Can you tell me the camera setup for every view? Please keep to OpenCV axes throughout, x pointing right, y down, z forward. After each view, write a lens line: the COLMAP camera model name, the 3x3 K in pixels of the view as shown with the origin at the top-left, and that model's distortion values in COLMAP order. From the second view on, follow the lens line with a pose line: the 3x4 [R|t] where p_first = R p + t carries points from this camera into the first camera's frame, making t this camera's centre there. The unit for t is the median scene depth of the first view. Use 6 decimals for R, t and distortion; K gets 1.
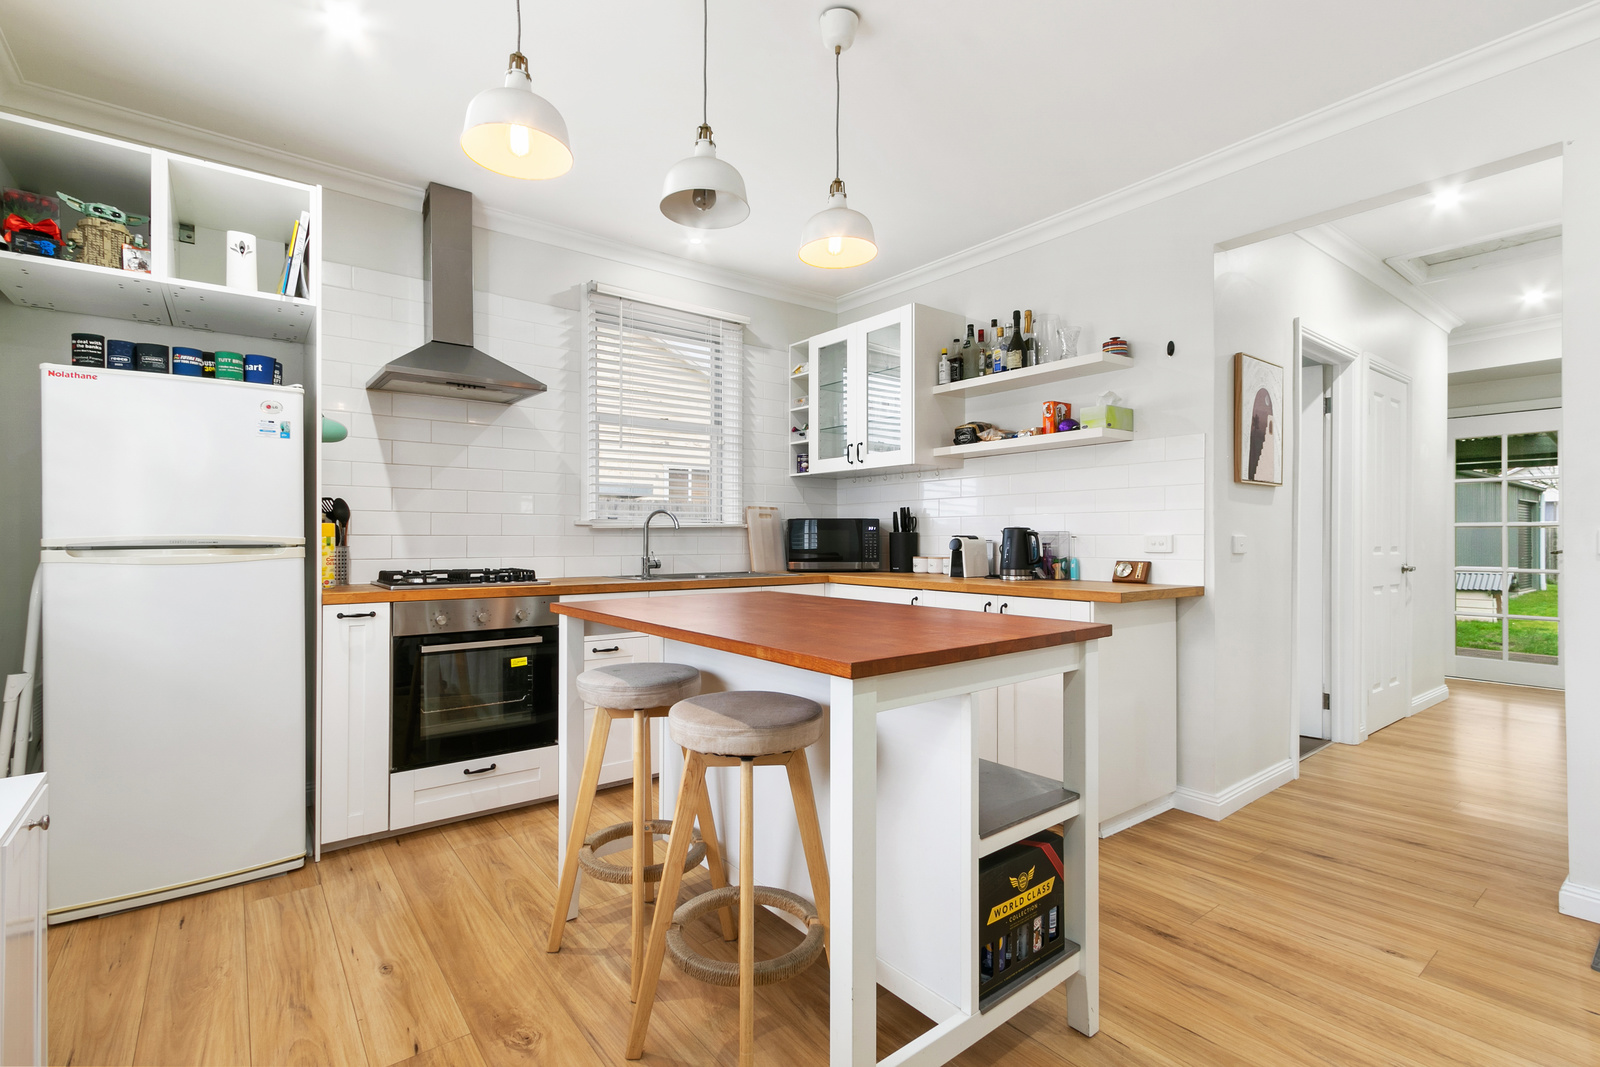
lens RADIAL K [[742.1, 0, 800.0], [0, 742.1, 533.5], [0, 0, 1]] dist [-0.002436, -0.000645]
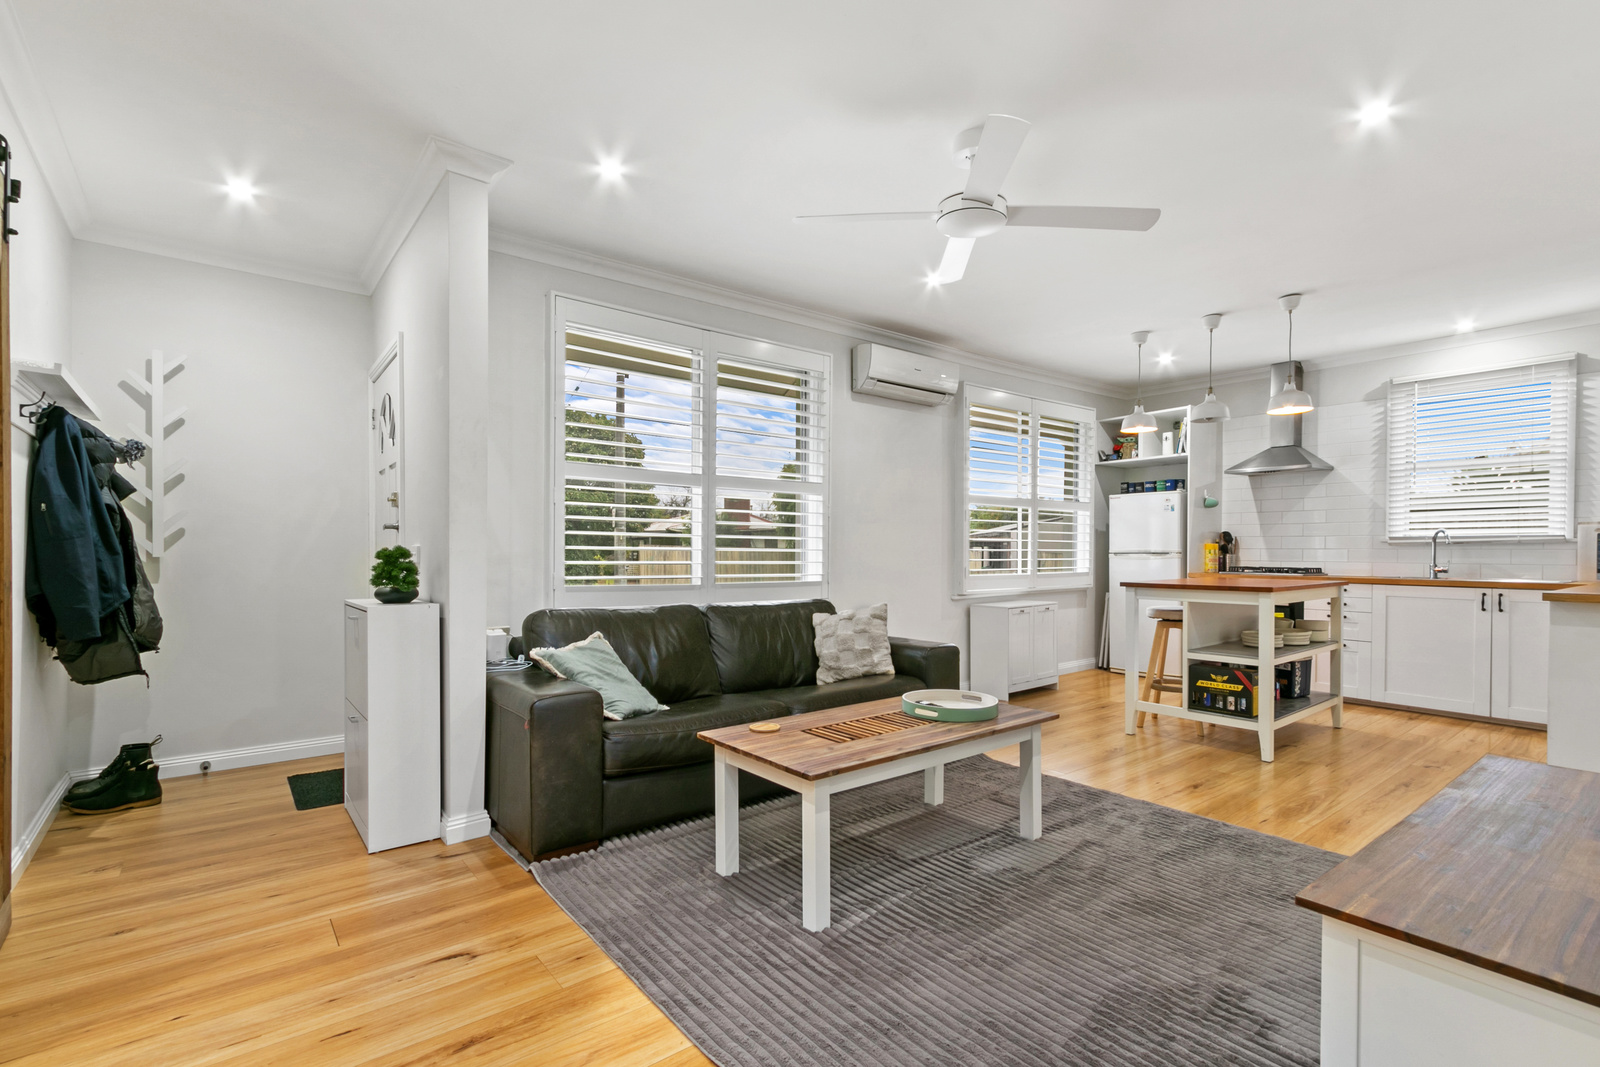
lens RADIAL K [[741.2, 0, 790.0], [0, 741.2, 541.9], [0, 0, 1]] dist [-0.001720, -0.000444]
pose [[0.004394, -0.013648, -0.999897, 1.824029], [0.006325, 0.999887, -0.013620, 0.004043], [0.999970, -0.006264, 0.004480, -0.337021]]
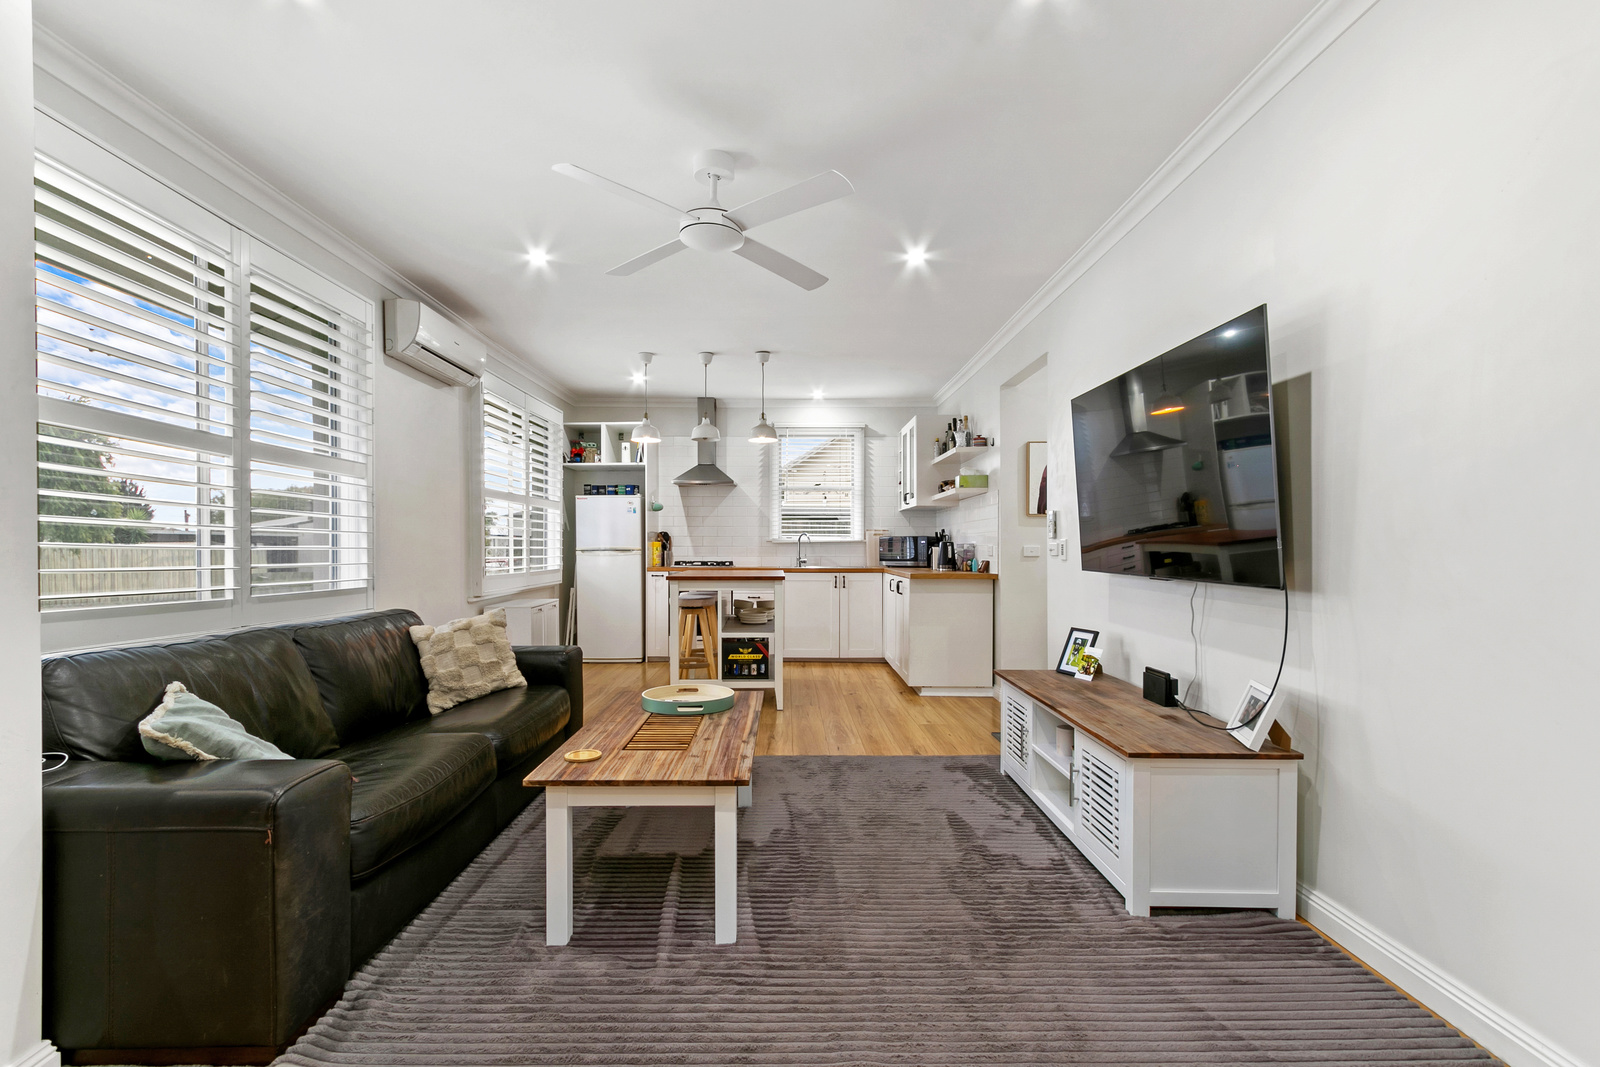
lens RADIAL K [[741.2, 0, 790.0], [0, 741.2, 541.9], [0, 0, 1]] dist [-0.001720, -0.000444]
pose [[0.795121, -0.007276, -0.606407, 1.519701], [0.006586, 0.999973, -0.003363, -0.002169], [0.606415, -0.001320, 0.795147, -0.926521]]
